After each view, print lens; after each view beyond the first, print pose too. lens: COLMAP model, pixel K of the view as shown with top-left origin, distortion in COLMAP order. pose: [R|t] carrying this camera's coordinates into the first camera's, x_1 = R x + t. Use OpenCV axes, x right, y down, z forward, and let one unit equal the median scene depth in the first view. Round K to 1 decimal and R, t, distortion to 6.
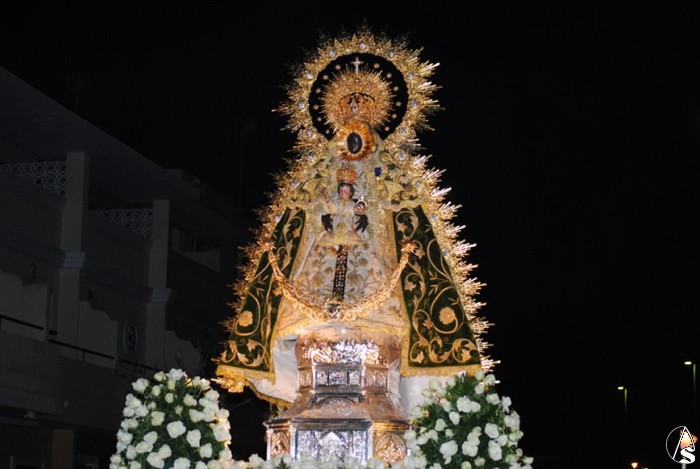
lens RADIAL K [[1851.8, 0, 350.2], [0, 1851.8, 233.8], [0, 0, 1]] dist [0.105201, 0.000000]
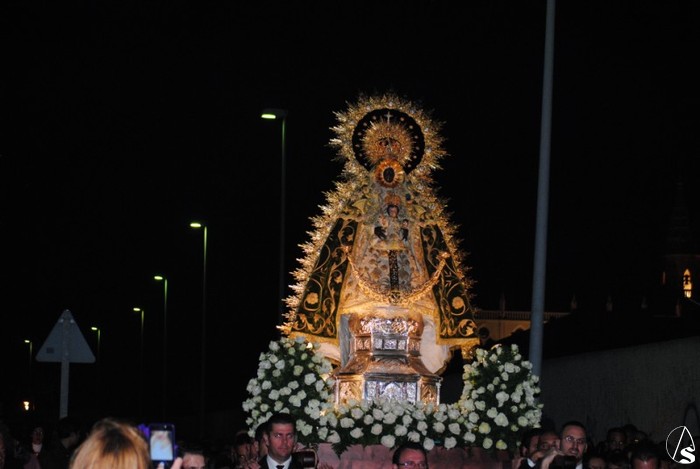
lens RADIAL K [[1851.8, 0, 349.8], [0, 1851.8, 235.1], [0, 0, 1]] dist [0.105201, 0.000000]
pose [[0.924844, 0.050640, 0.376961, -0.561141], [-0.063851, 0.997703, 0.022625, -0.034505], [-0.374949, -0.044994, 0.925953, -0.283734]]
